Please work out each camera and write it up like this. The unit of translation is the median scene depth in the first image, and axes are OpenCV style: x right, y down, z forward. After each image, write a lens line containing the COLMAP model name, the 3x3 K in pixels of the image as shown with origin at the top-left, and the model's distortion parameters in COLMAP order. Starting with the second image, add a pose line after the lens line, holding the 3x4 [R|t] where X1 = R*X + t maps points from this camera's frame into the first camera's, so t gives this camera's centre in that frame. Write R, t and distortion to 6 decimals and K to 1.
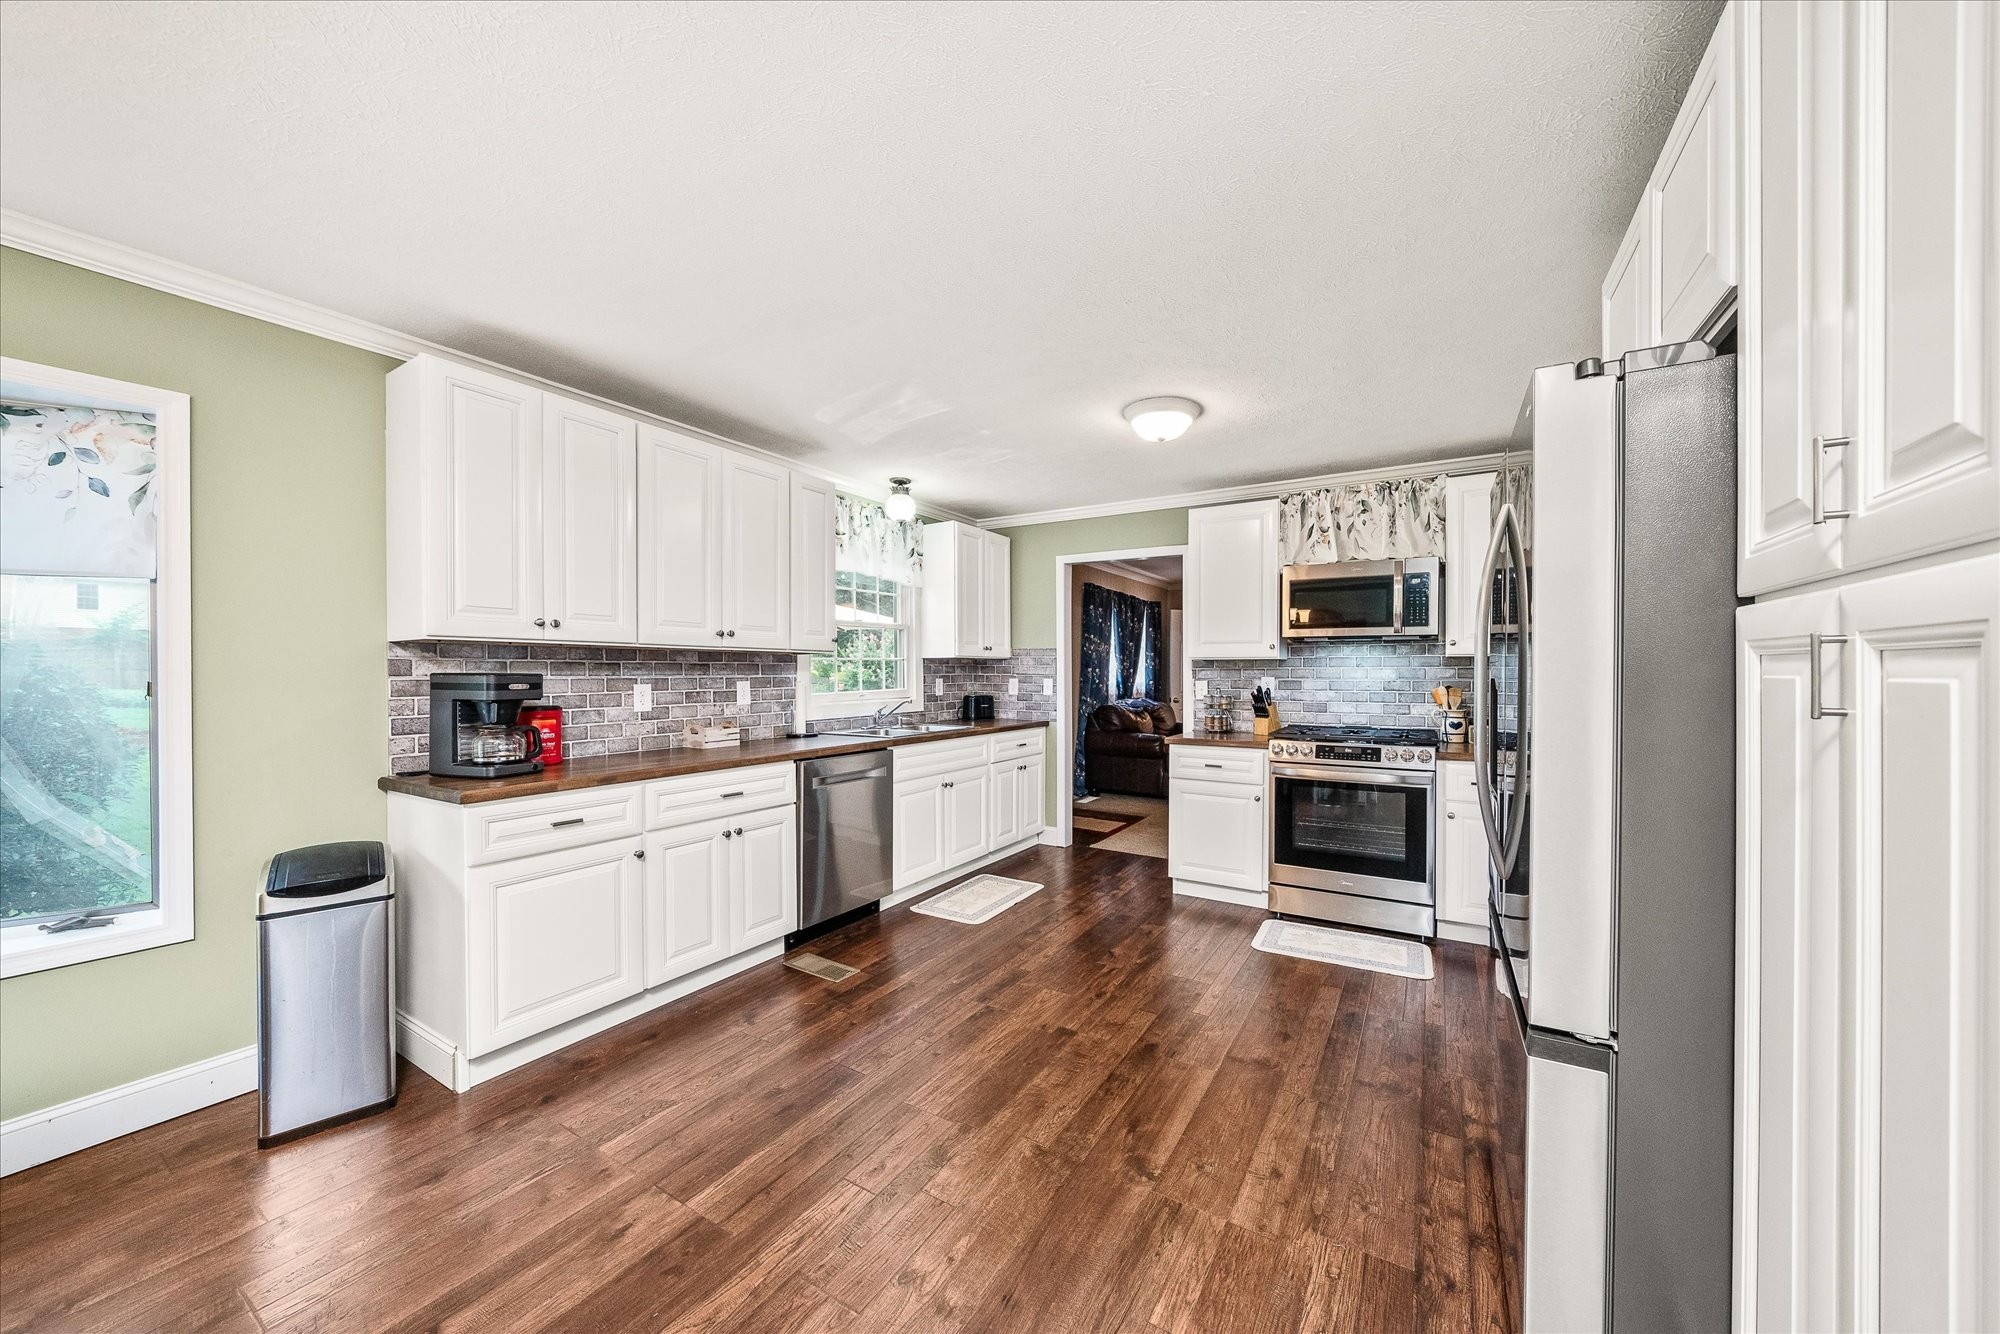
lens RADIAL K [[694.2, 0, 1006.6], [0, 694.2, 673.1], [0, 0, 1]] dist [-0.011651, -0.000120]
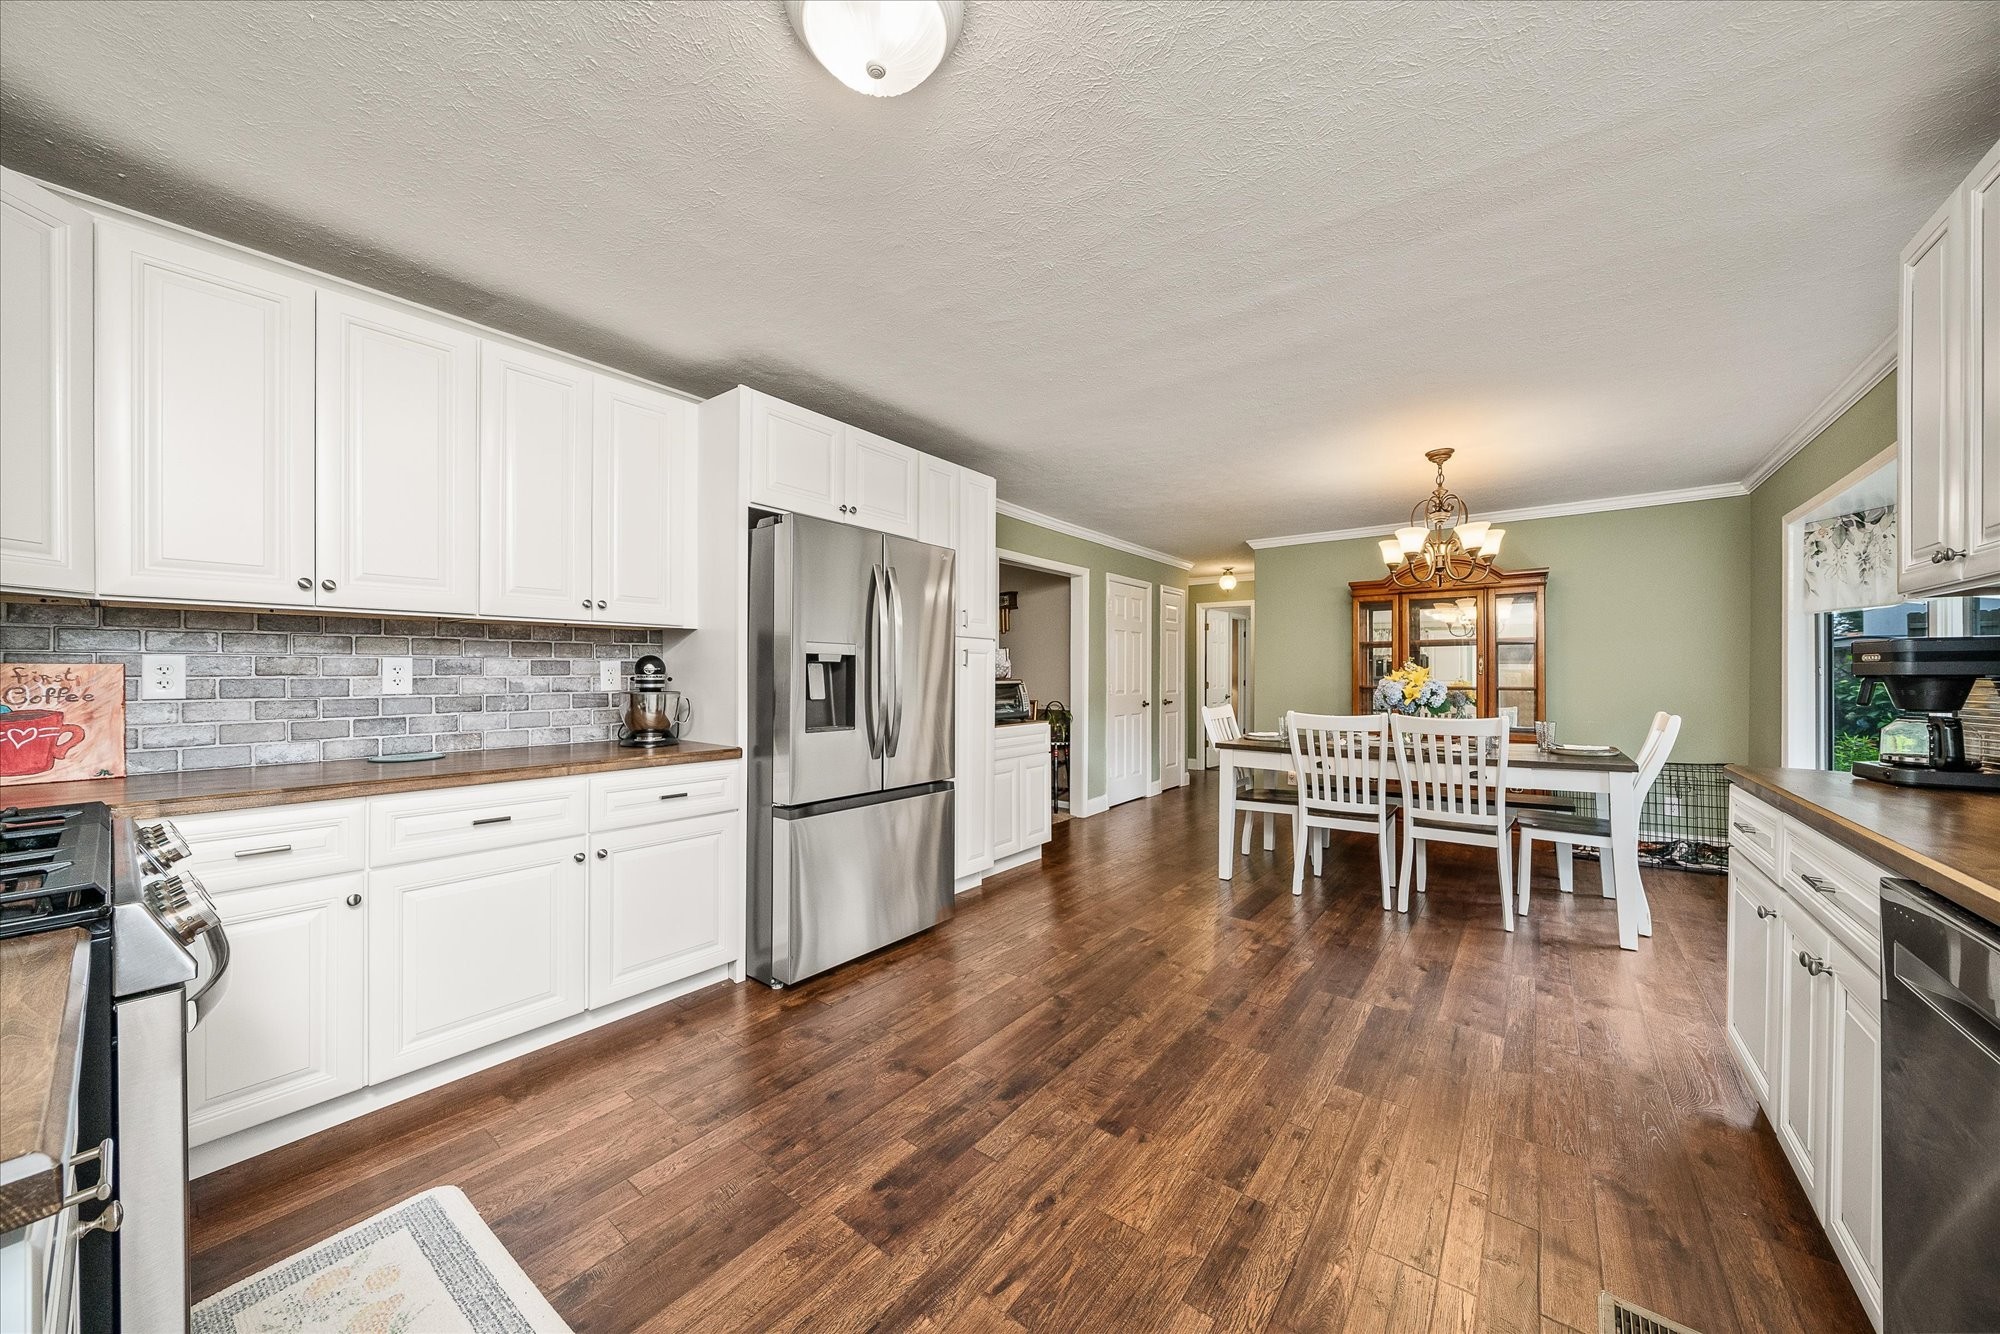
lens RADIAL K [[694.2, 0, 1003.4], [0, 694.2, 671.5], [0, 0, 1]] dist [-0.011651, -0.000120]
pose [[-0.995641, -0.000740, 0.093267, 0.093051], [-0.000961, 0.999997, -0.002324, 0.024674], [-0.093265, -0.002403, -0.995638, 1.234534]]
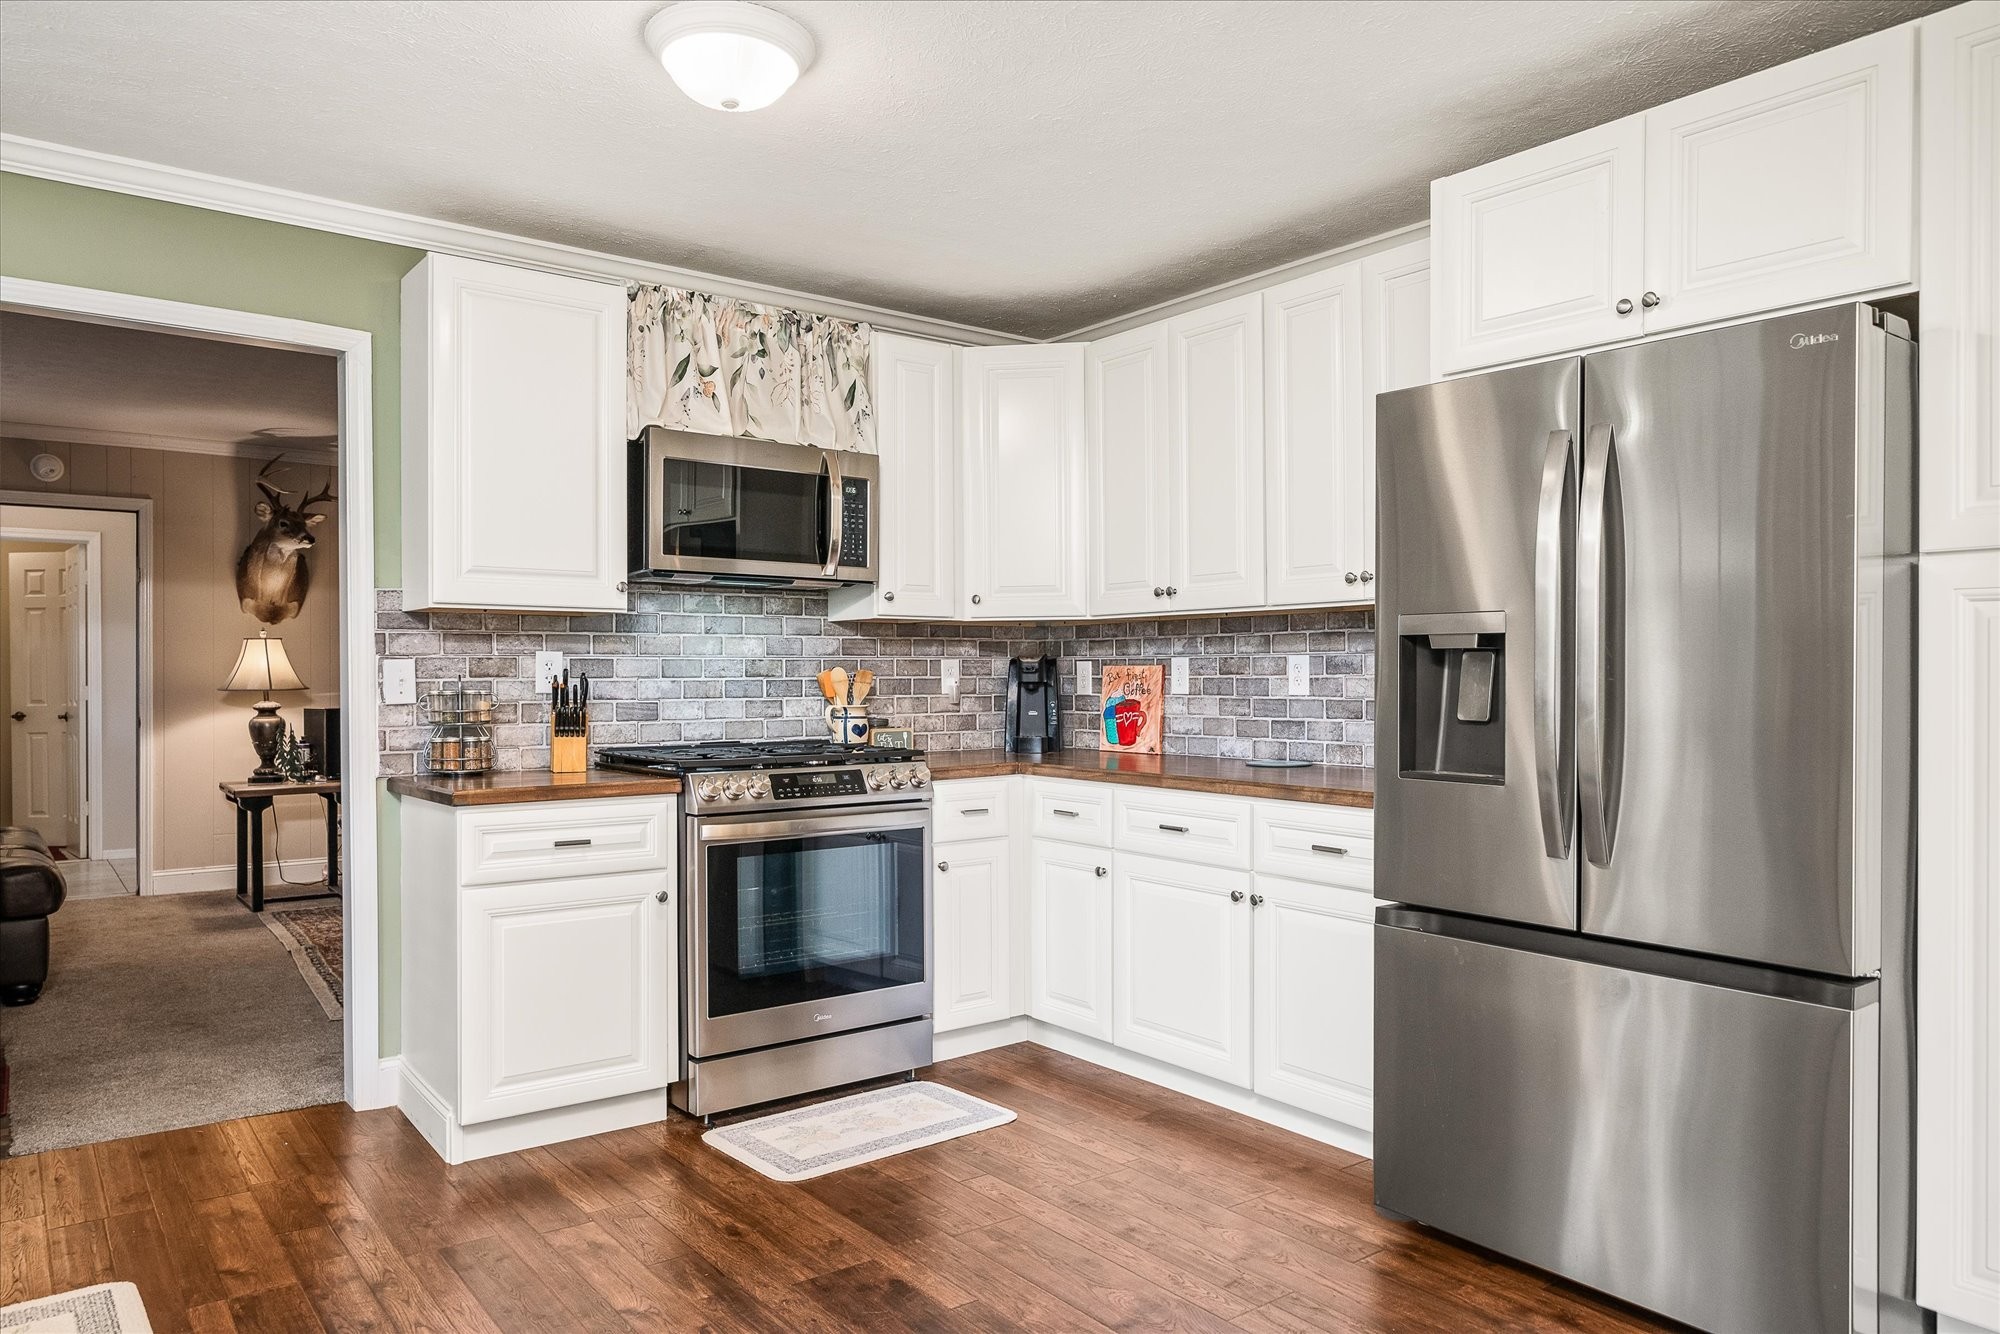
lens RADIAL K [[1357.2, 0, 992.4], [0, 1357.2, 678.5], [0, 0, 1]] dist [-0.003924, -0.001245]
pose [[0.362318, -0.002734, 0.932051, -0.465144], [0.001706, 0.999996, 0.002270, 0.027588], [-0.932053, 0.000767, 0.362321, 0.462562]]
